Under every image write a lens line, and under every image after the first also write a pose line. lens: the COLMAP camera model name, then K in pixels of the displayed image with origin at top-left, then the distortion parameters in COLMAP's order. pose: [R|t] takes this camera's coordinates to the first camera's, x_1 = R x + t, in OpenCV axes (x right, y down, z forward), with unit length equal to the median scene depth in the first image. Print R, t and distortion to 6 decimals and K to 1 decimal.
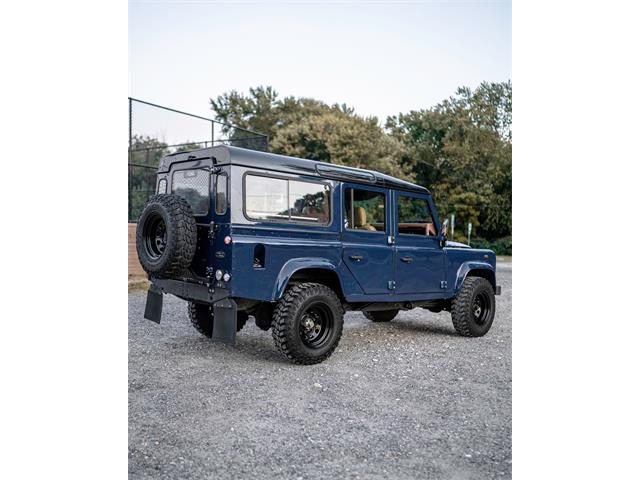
lens RADIAL K [[589.7, 0, 322.1], [0, 589.7, 239.7], [0, 0, 1]] dist [-0.100520, 0.002306]
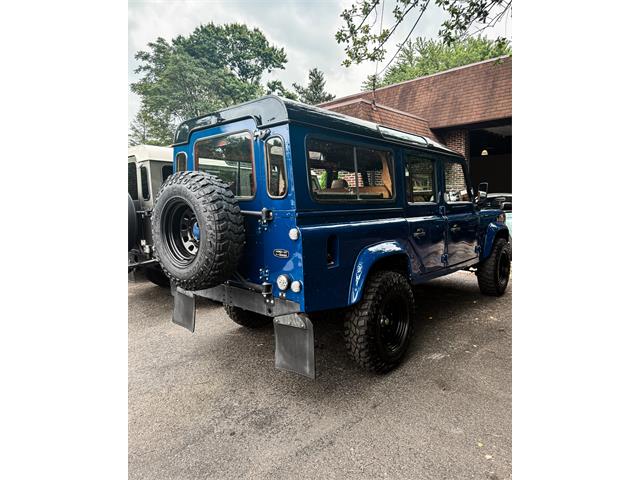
lens RADIAL K [[343.2, 0, 321.7], [0, 343.2, 232.1], [0, 0, 1]] dist [0.002228, 0.000242]
pose [[0.988704, -0.073116, 0.130837, -0.173390], [0.060118, 0.993101, 0.100682, -0.038627], [-0.137296, -0.091679, 0.986278, 0.573401]]
